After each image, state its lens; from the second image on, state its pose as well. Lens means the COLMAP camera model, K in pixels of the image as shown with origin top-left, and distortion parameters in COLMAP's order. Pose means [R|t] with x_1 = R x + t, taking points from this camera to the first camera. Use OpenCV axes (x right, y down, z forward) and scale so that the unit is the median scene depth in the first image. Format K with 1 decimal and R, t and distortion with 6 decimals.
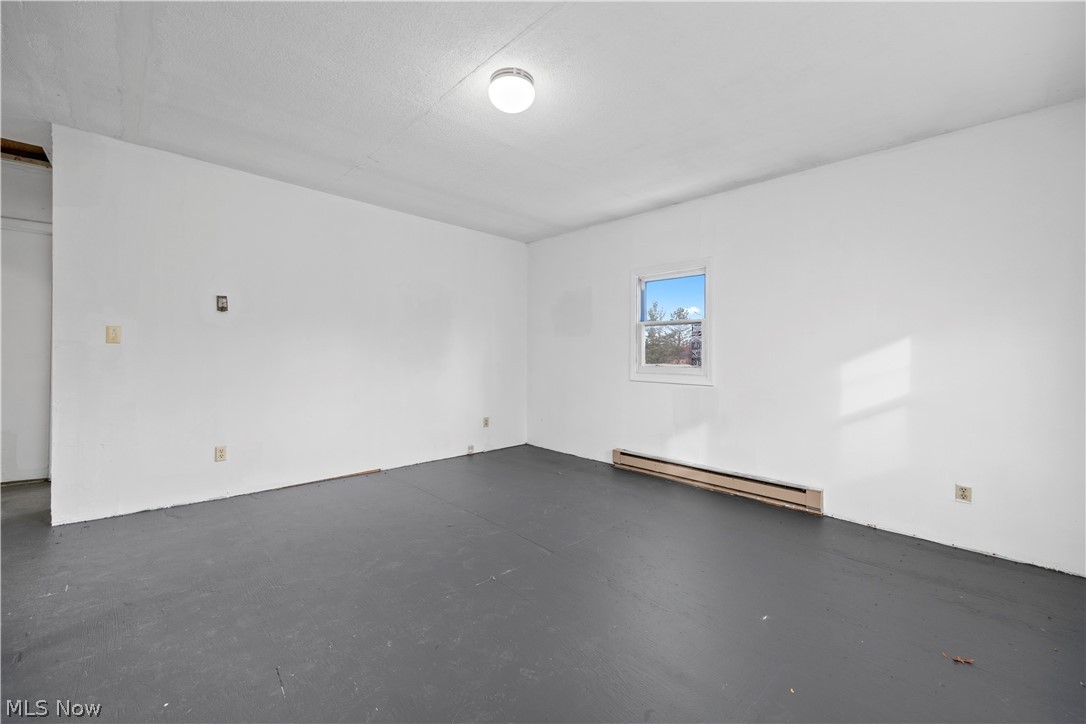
lens RADIAL K [[441.8, 0, 545.6], [0, 441.8, 355.6], [0, 0, 1]] dist [0.002409, 0.000093]
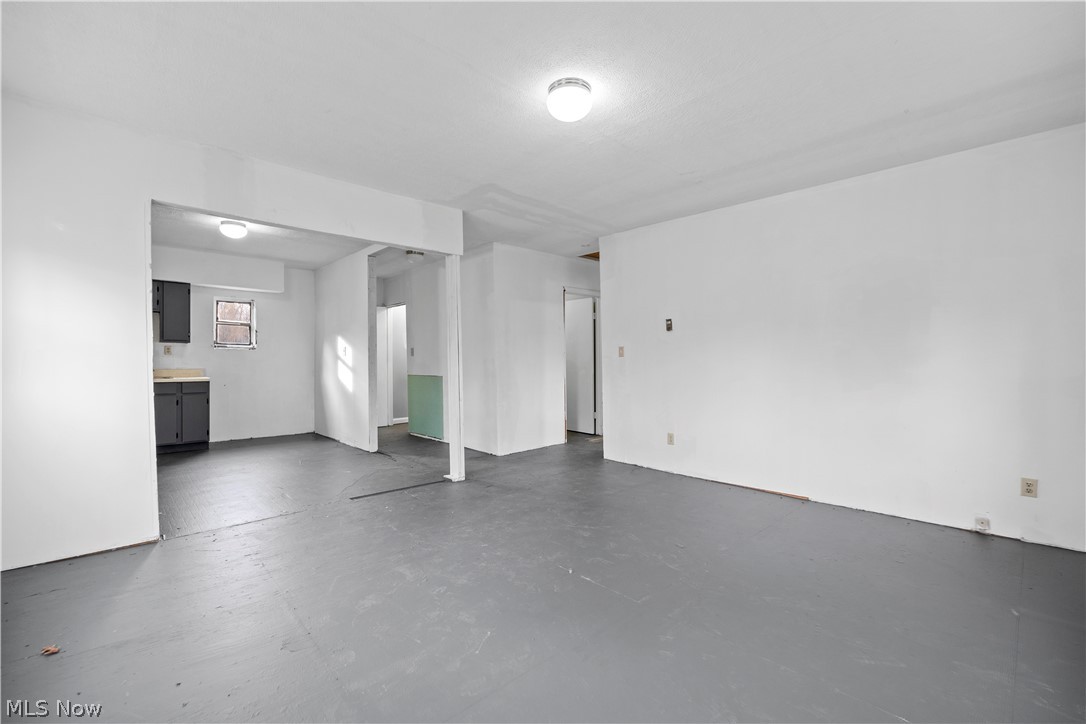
lens RADIAL K [[479.6, 0, 541.0], [0, 479.6, 358.6], [0, 0, 1]] dist [0.000754, 0.000023]
pose [[-0.014848, -0.017539, -0.999736, 0.617877], [-0.003633, 0.999840, -0.017487, 0.009643], [0.999883, 0.003372, -0.014909, 0.563031]]
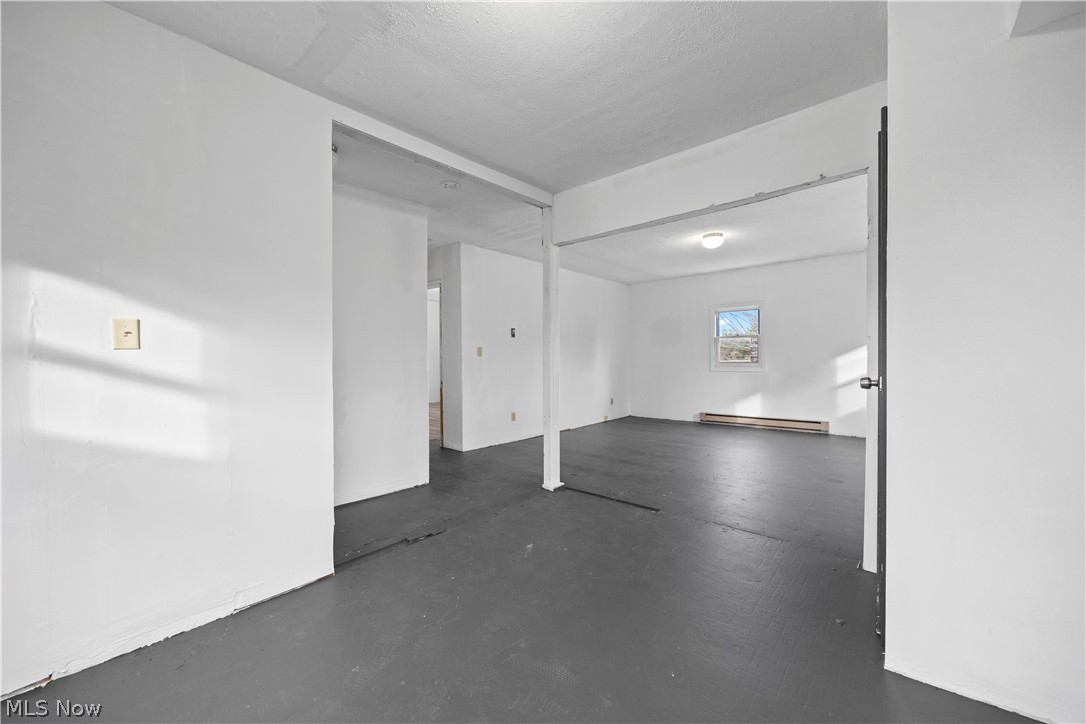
lens RADIAL K [[420.7, 0, 557.3], [0, 420.7, 362.7], [0, 0, 1]] dist [-0.001206, -0.000183]
pose [[0.994125, -0.025209, 0.105257, -0.649005], [0.024361, 0.999660, 0.009334, -0.005926], [-0.105456, -0.006715, 0.994401, -0.622366]]
